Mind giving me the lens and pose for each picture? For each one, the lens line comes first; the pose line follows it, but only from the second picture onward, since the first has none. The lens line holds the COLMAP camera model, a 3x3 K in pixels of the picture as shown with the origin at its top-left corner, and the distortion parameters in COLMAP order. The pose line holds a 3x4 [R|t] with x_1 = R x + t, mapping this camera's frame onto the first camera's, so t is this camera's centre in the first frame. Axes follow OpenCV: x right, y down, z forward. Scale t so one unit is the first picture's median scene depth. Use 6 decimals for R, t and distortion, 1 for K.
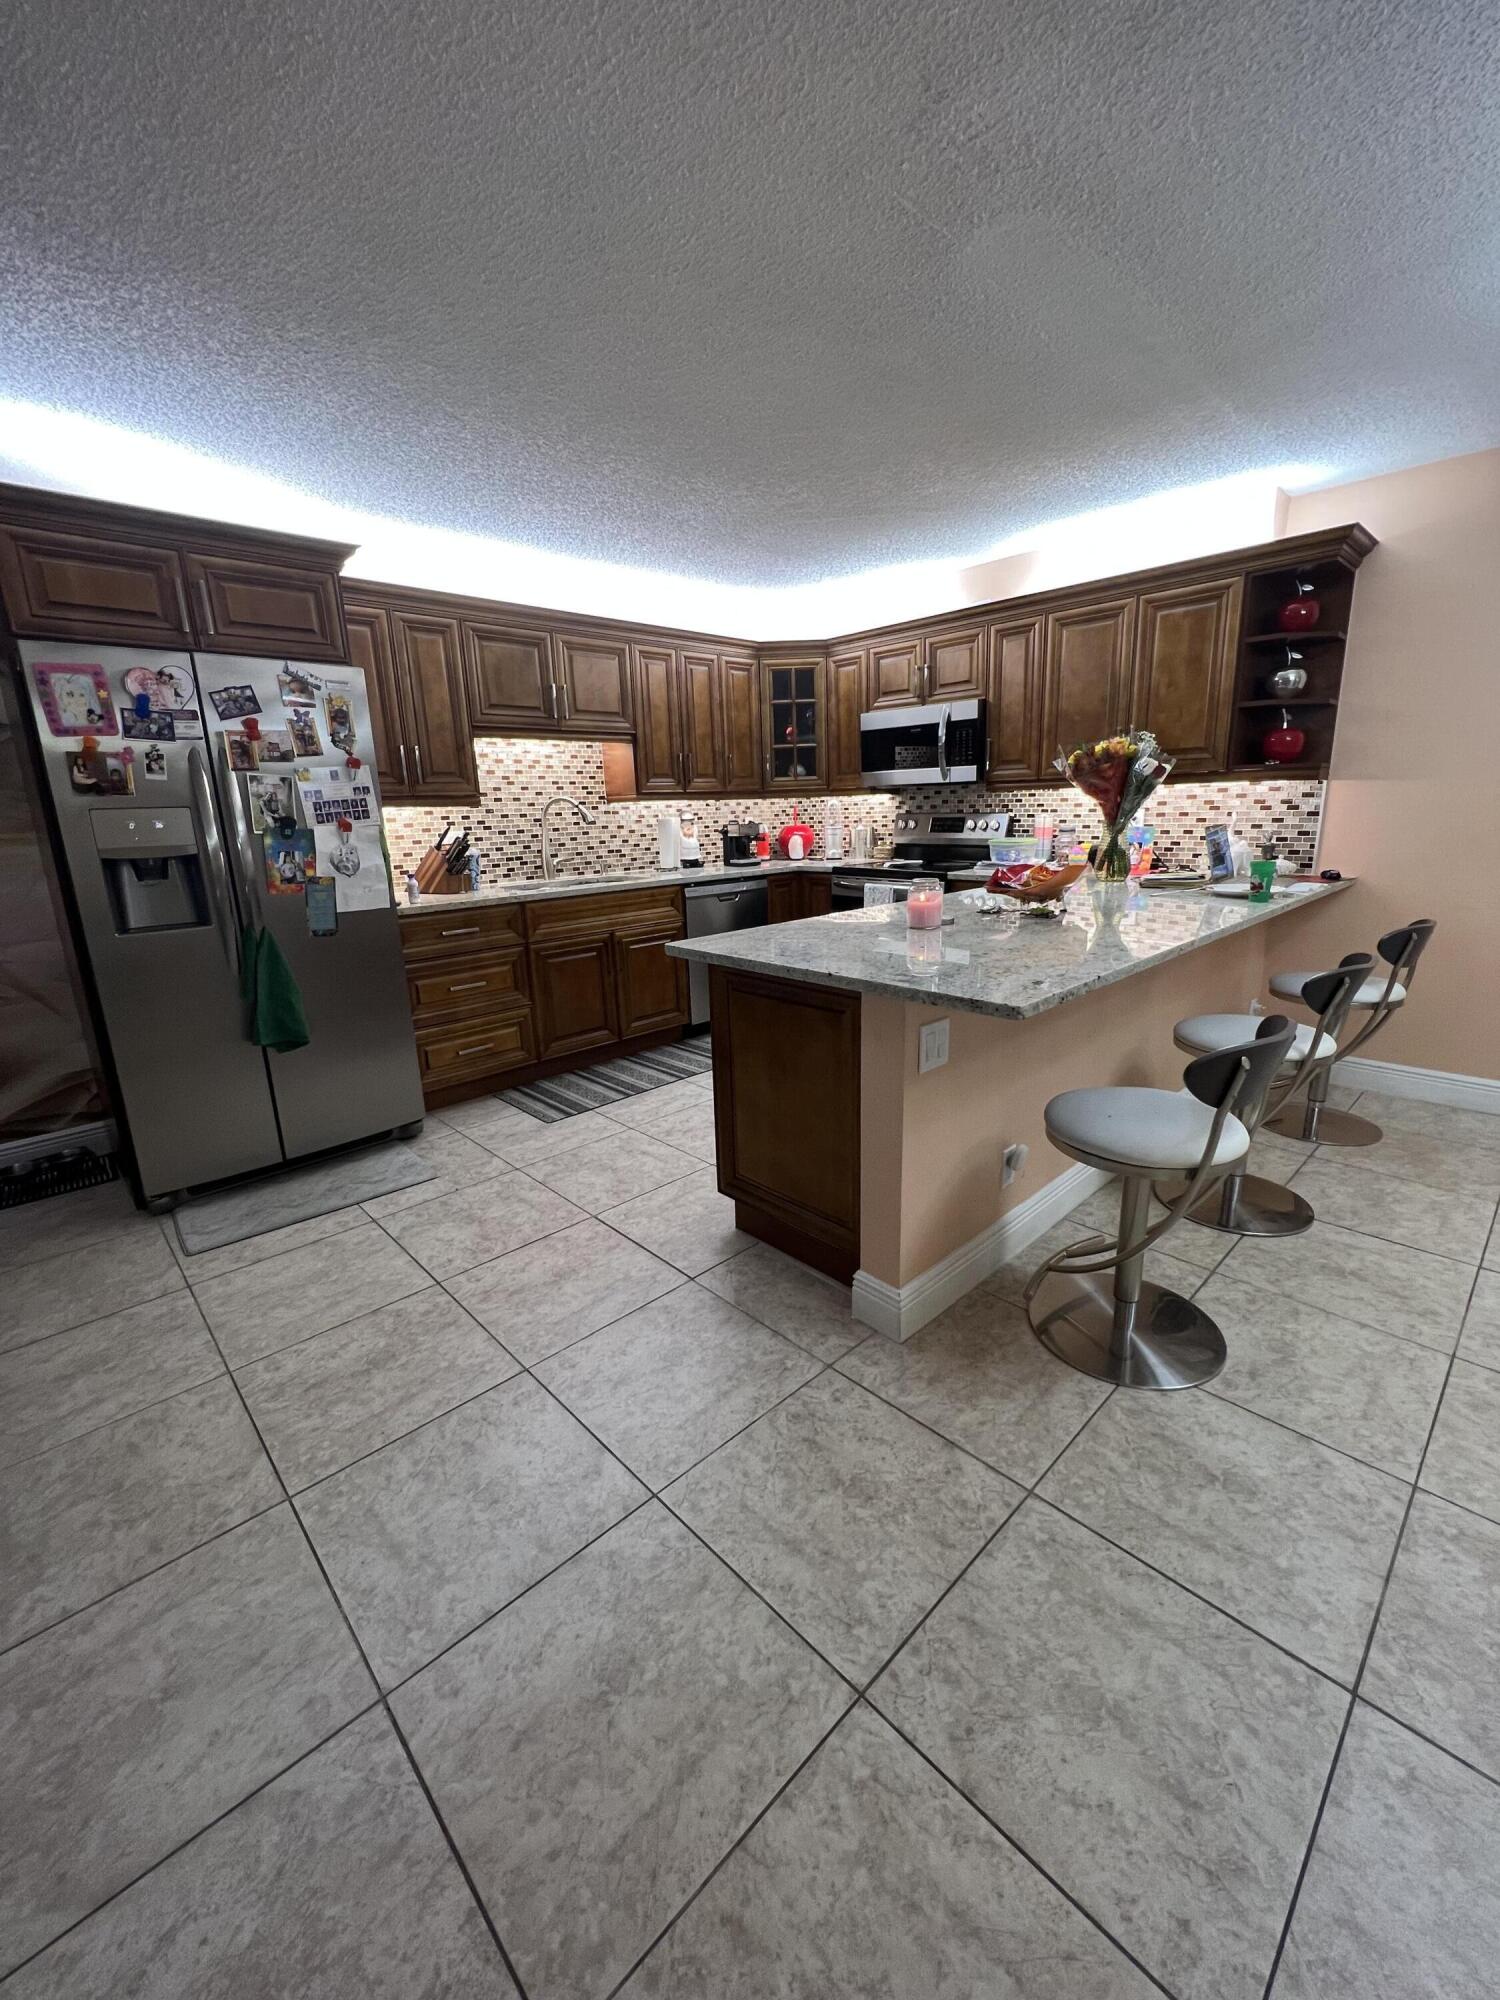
lens RADIAL K [[802.2, 0, 759.4], [0, 802.2, 999.2], [0, 0, 1]] dist [-0.003287, 0.000414]
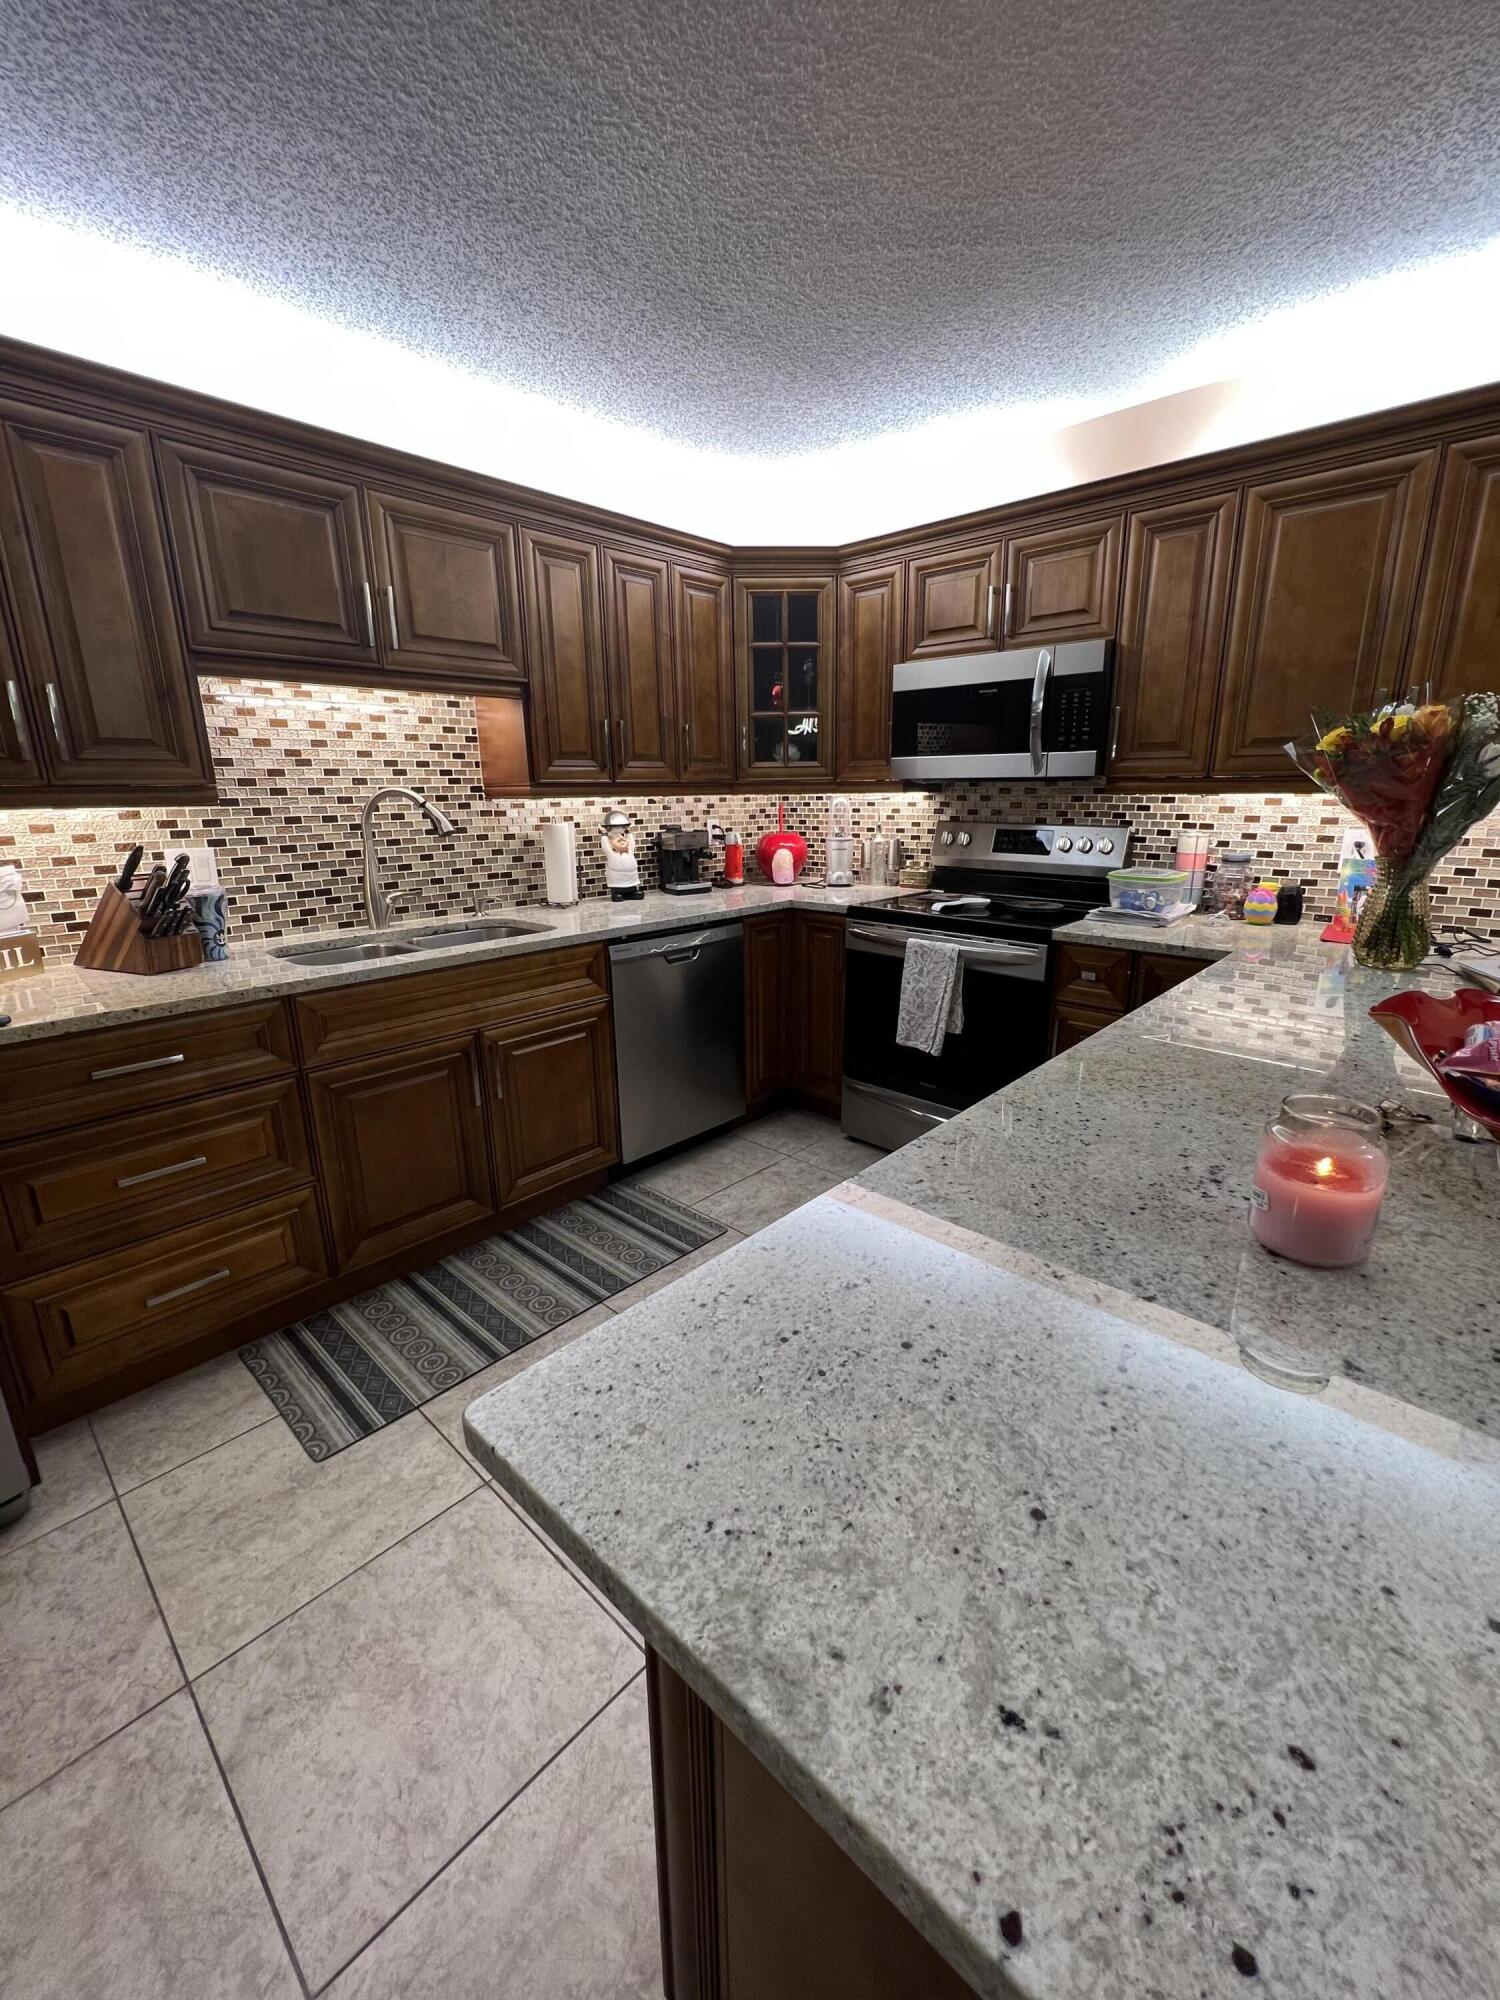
lens RADIAL K [[816.5, 0, 759.1], [0, 816.5, 997.1], [0, 0, 1]] dist [-0.001115, 0.000455]
pose [[0.998019, 0.004777, 0.062731, -0.022413], [-0.005722, 0.999873, 0.014891, -0.119899], [-0.062652, -0.015220, 0.997919, 0.420980]]
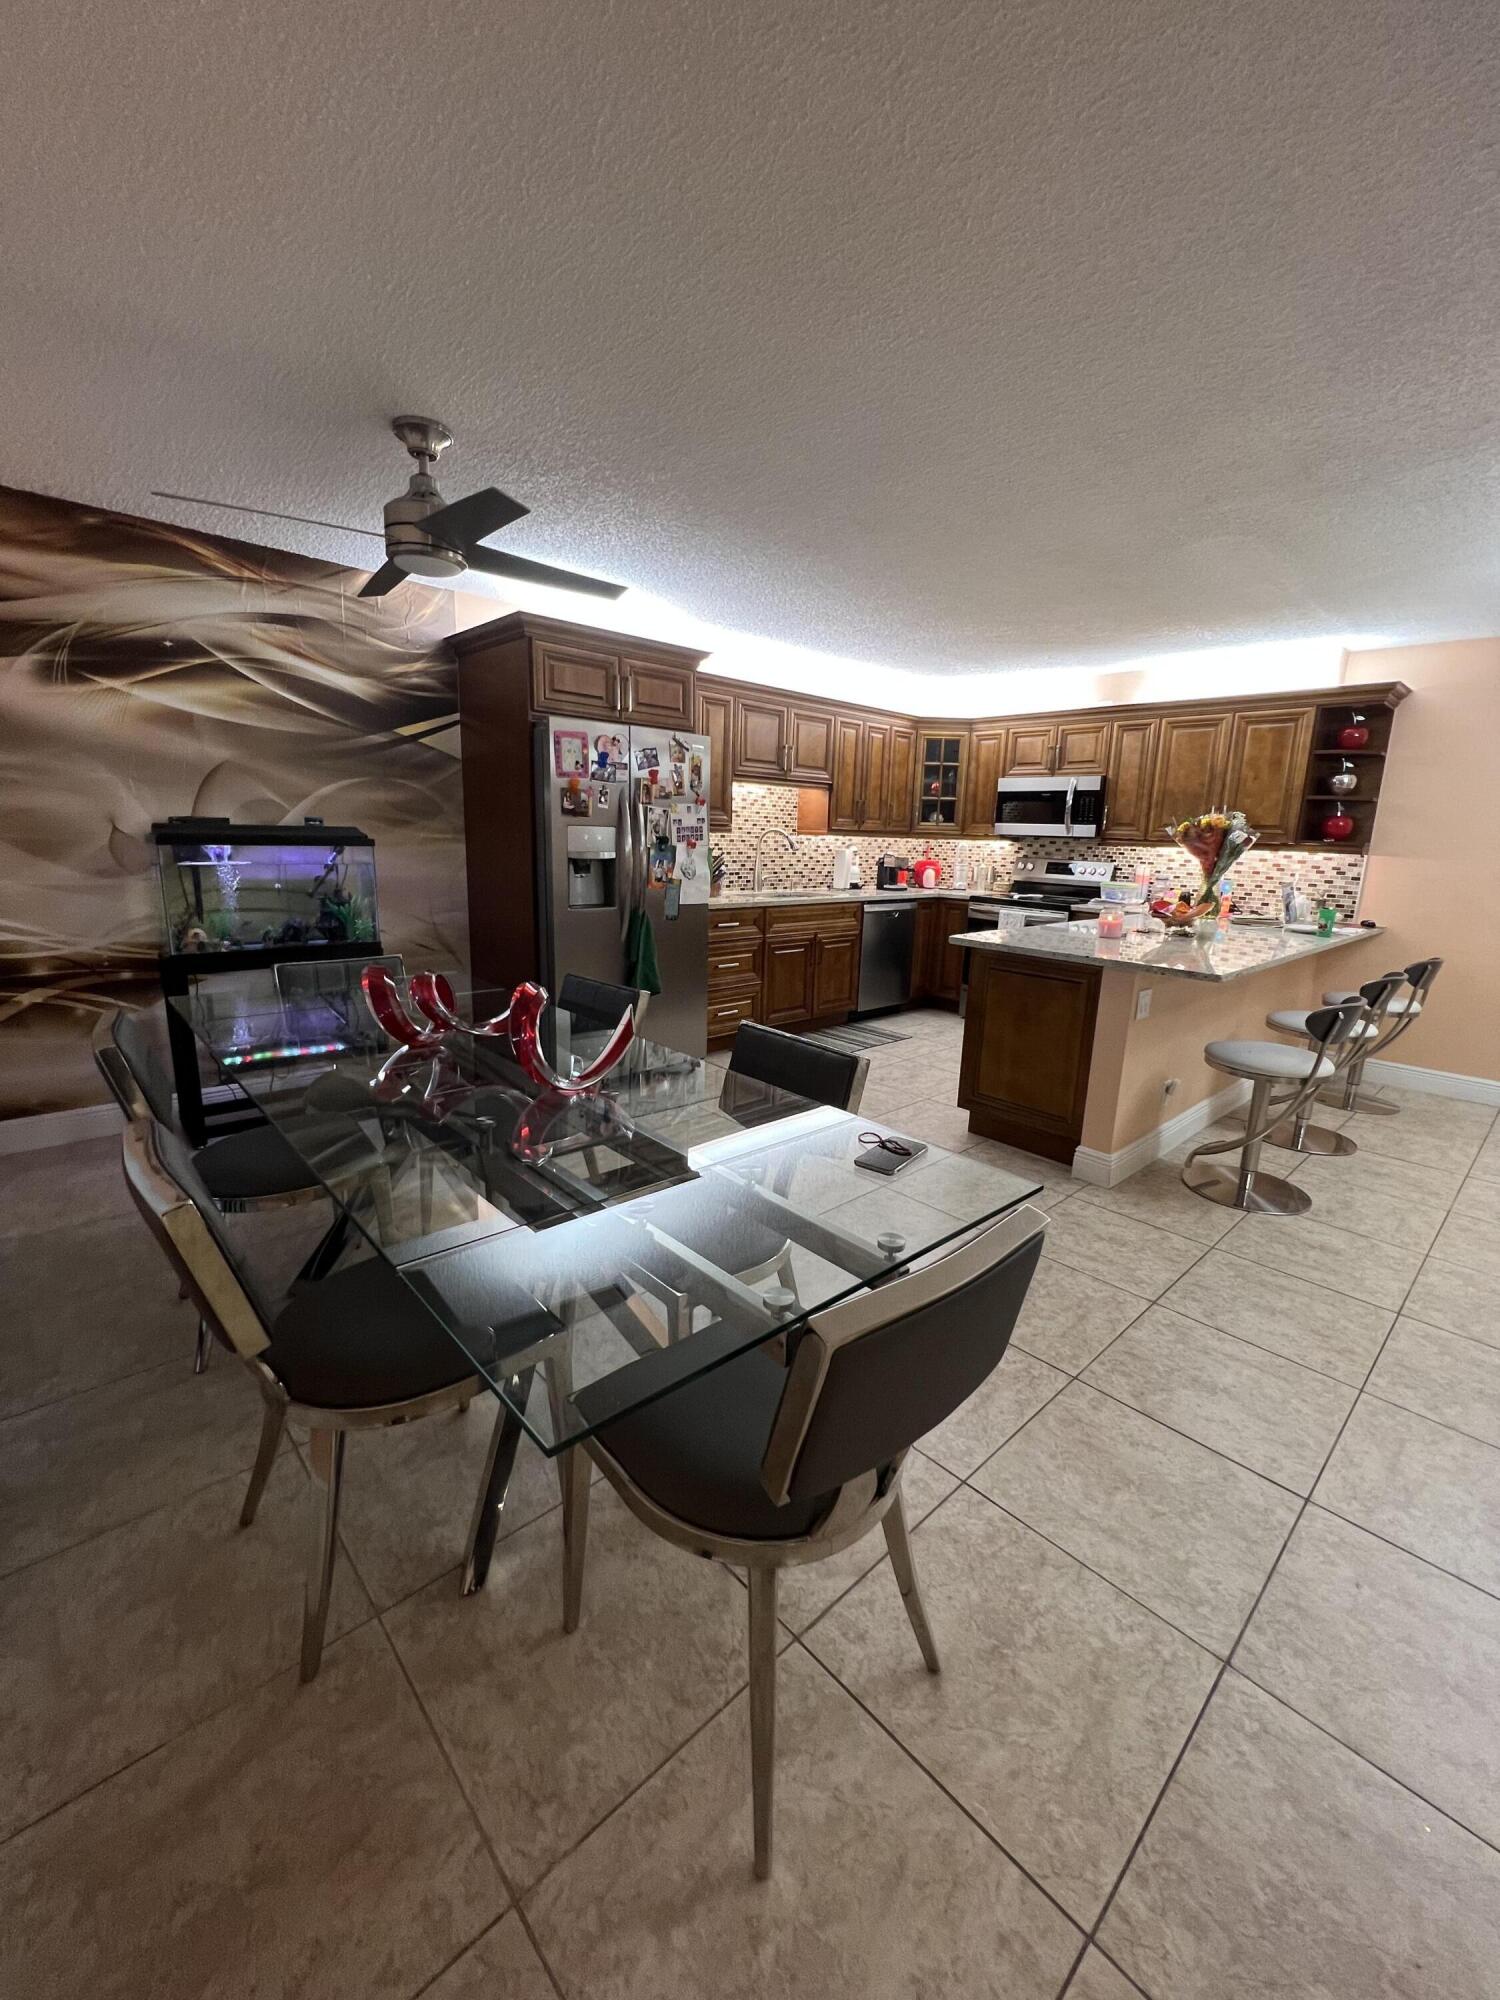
lens RADIAL K [[802.2, 0, 759.4], [0, 802.2, 999.2], [0, 0, 1]] dist [-0.003287, 0.000414]
pose [[0.997995, 0.063255, 0.002299, -0.276920], [-0.063146, 0.997466, -0.032770, 0.072602], [-0.004366, 0.032559, 0.999460, -0.311877]]
